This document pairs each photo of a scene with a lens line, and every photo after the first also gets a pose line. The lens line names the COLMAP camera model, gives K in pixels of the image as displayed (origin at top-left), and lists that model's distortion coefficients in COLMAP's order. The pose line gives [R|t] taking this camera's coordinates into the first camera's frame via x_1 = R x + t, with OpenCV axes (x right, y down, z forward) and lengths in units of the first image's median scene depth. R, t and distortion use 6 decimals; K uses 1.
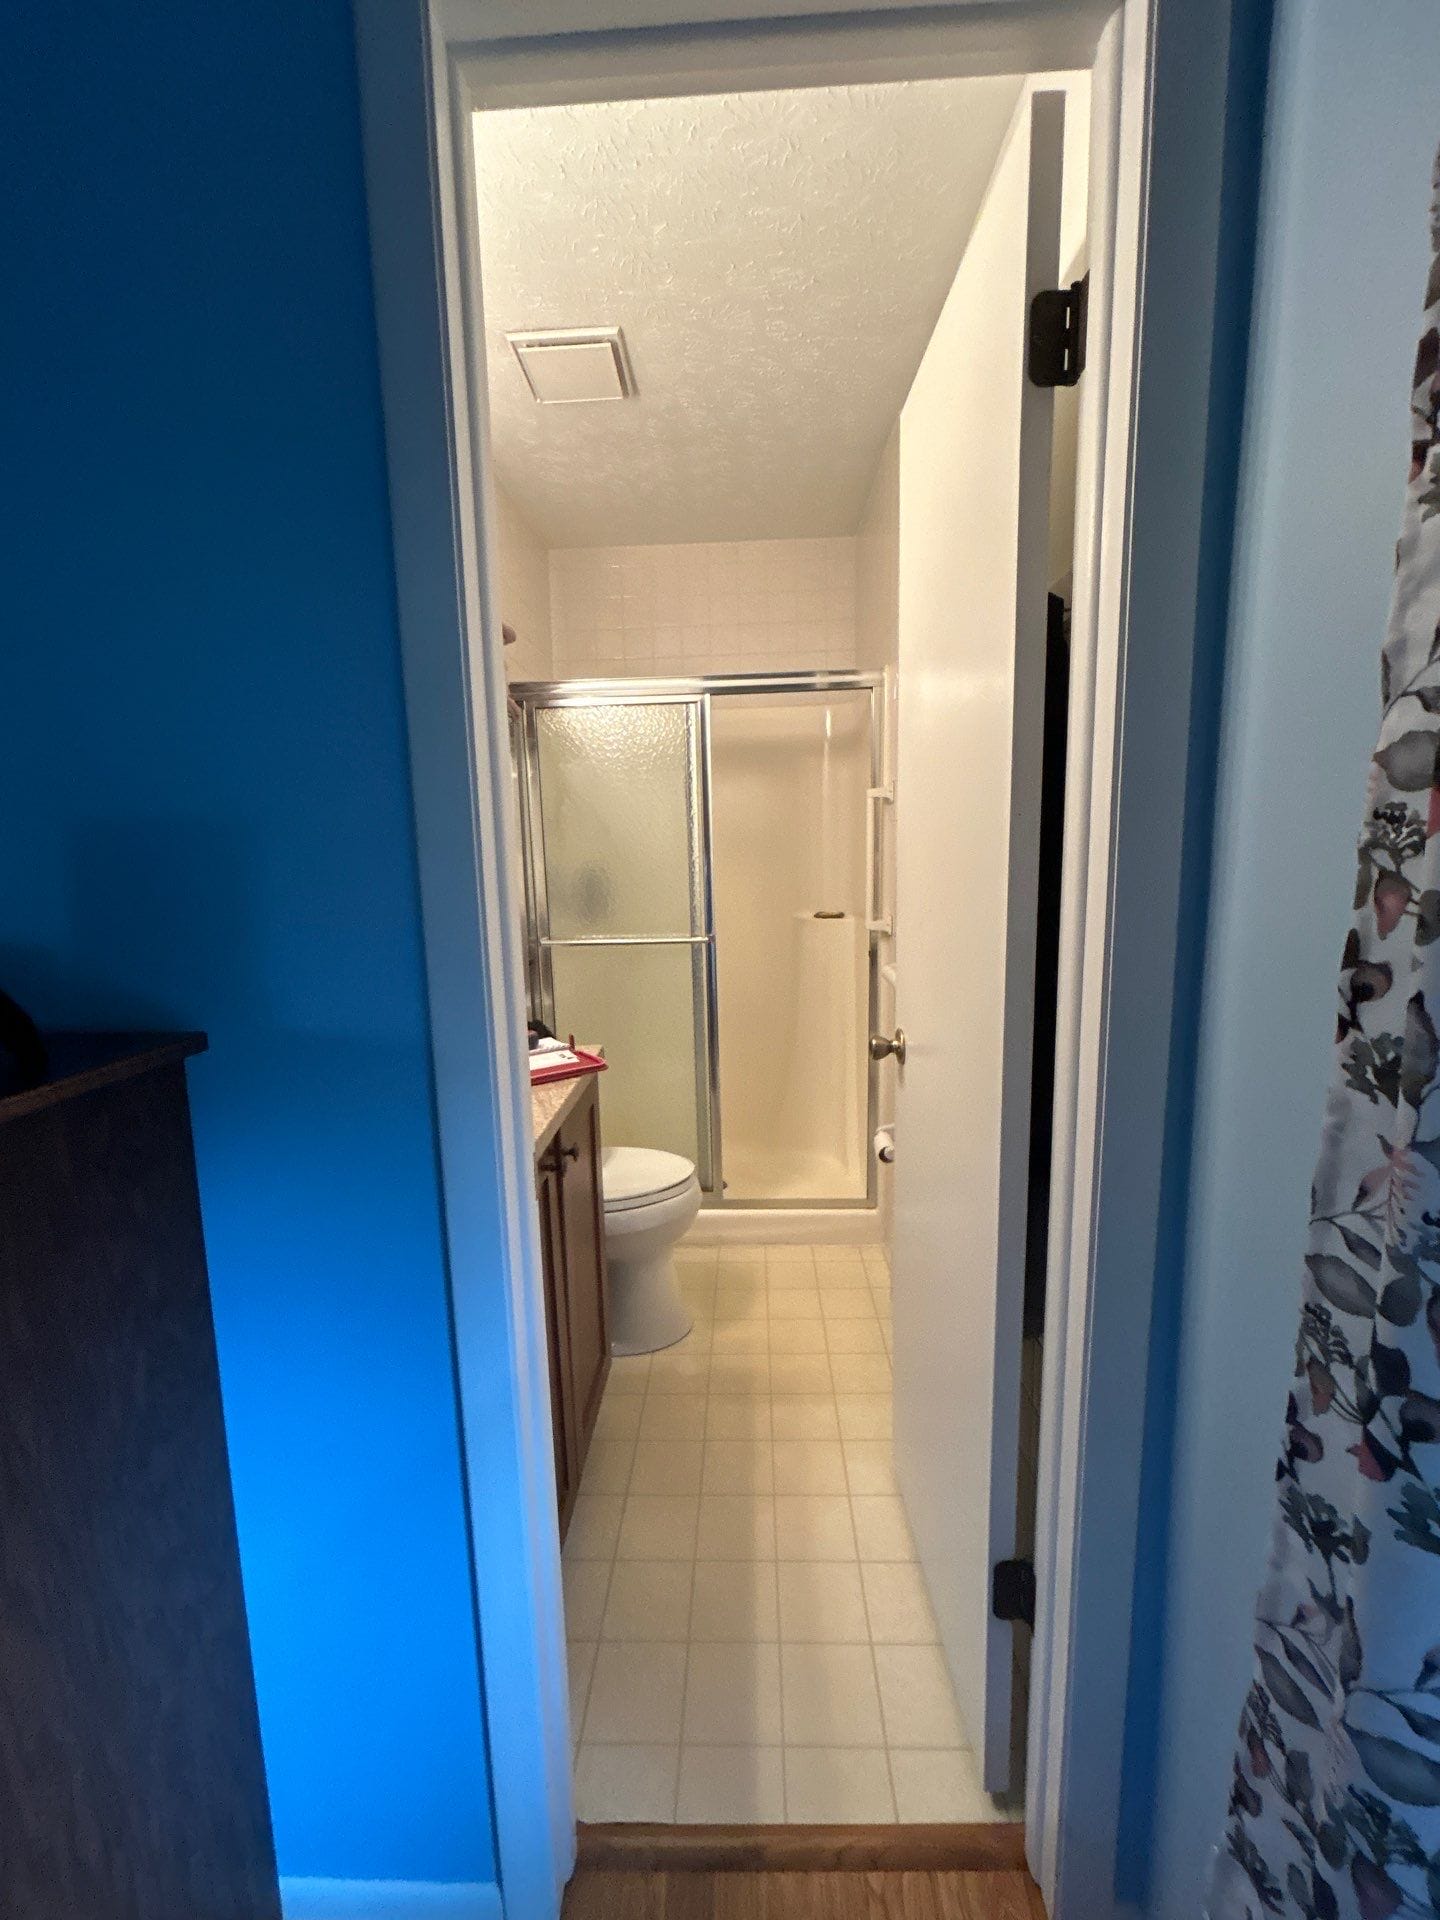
lens RADIAL K [[779.4, 0, 718.1], [0, 779.4, 957.9], [0, 0, 1]] dist [-0.001119, -0.000079]
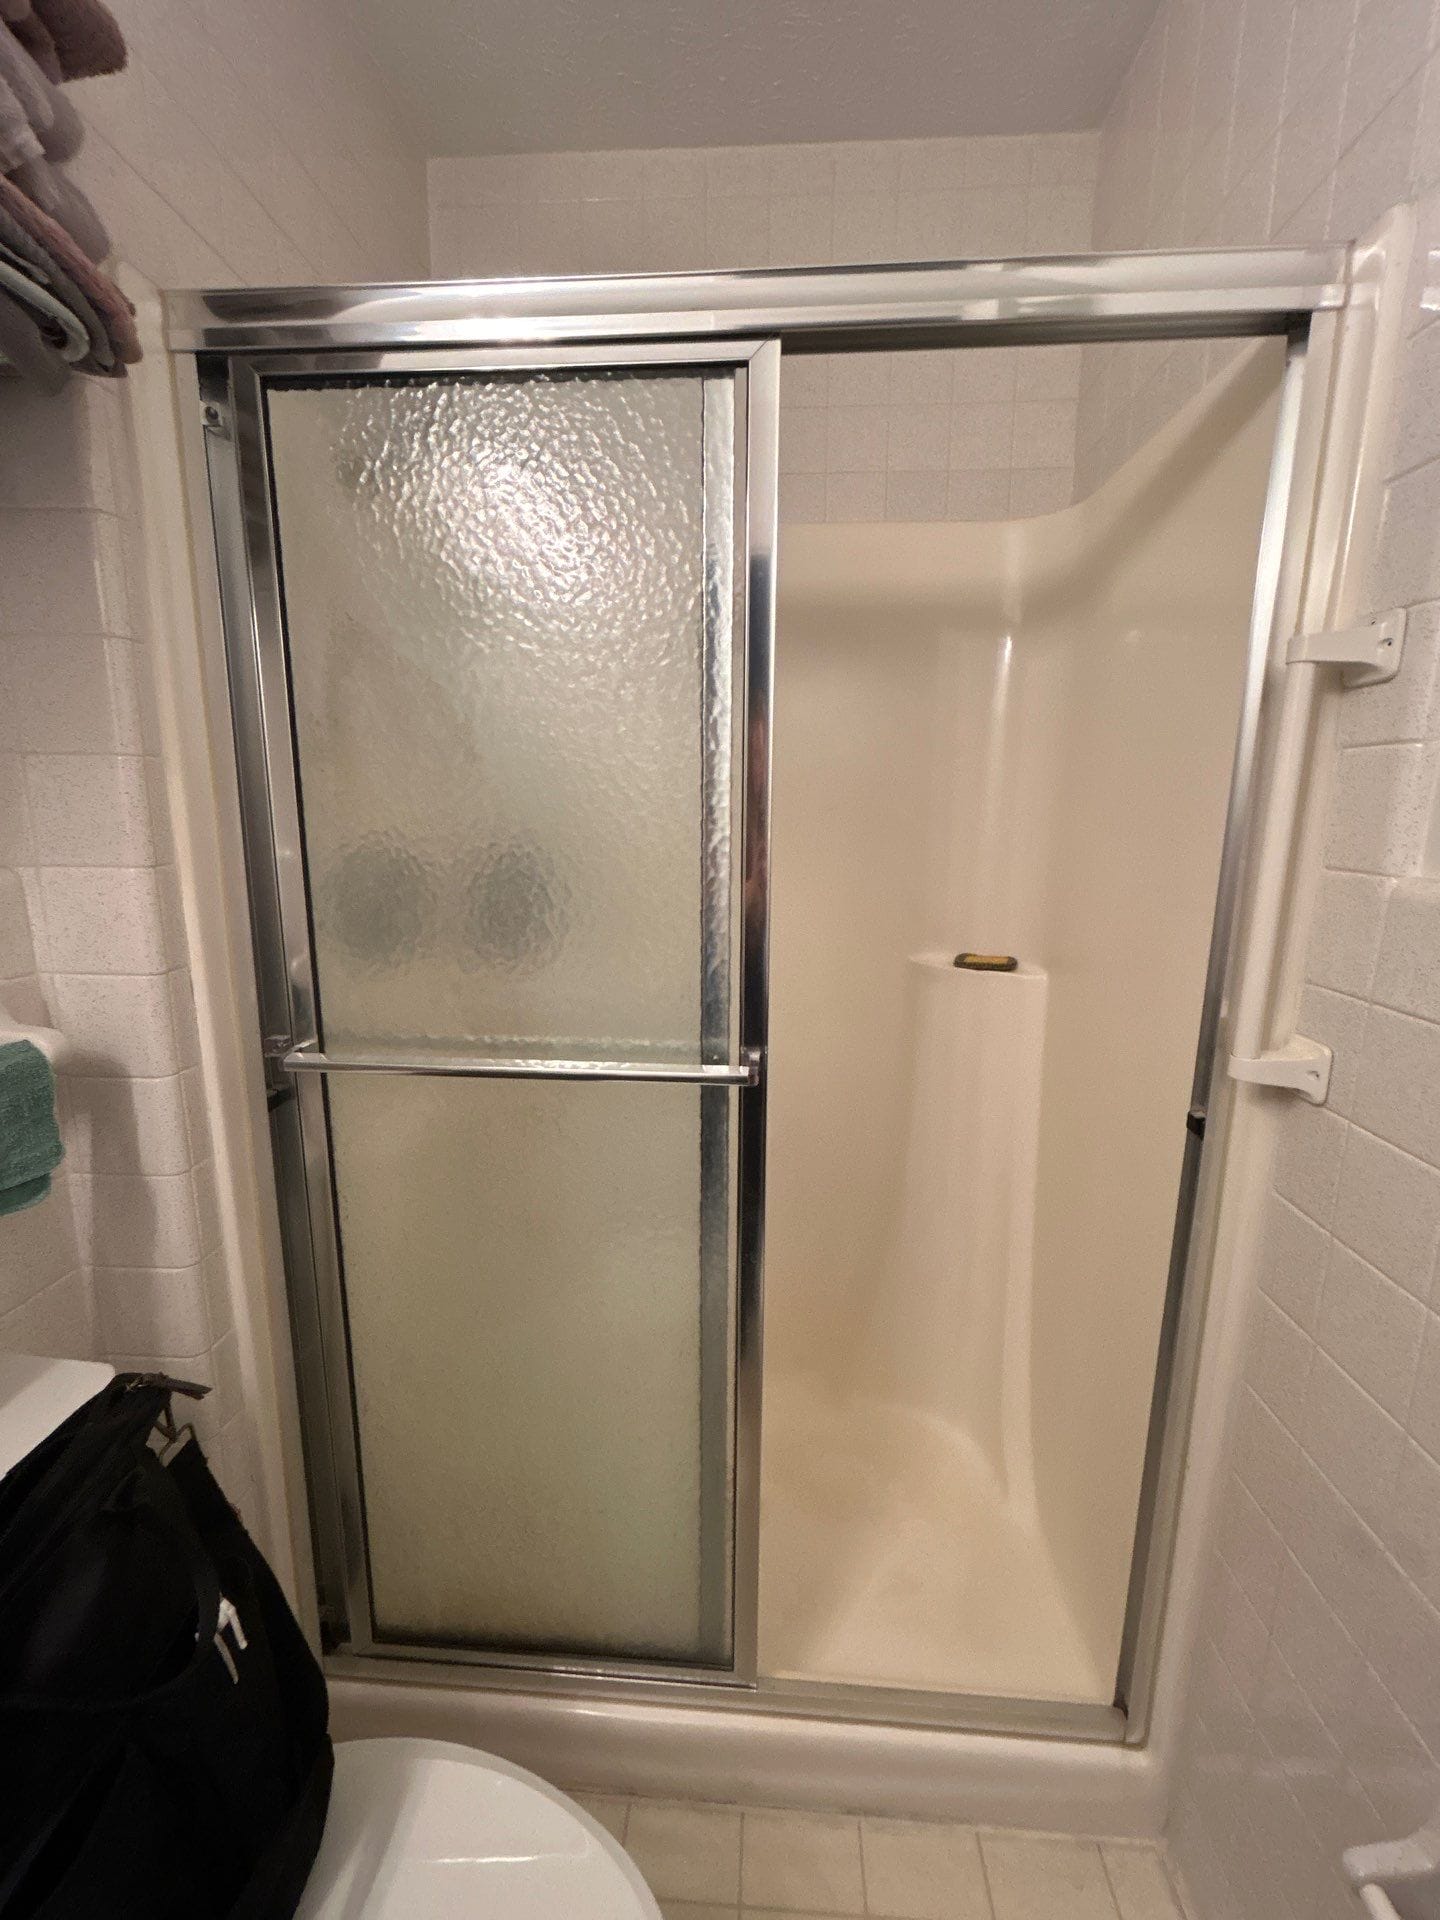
lens RADIAL K [[779.4, 0, 719.0], [0, 779.4, 961.4], [0, 0, 1]] dist [-0.001119, -0.000079]
pose [[0.999041, 0.037971, -0.021803, -0.019676], [-0.037184, 0.998680, 0.035442, -0.082393], [0.023120, -0.034597, 0.999134, 0.619607]]
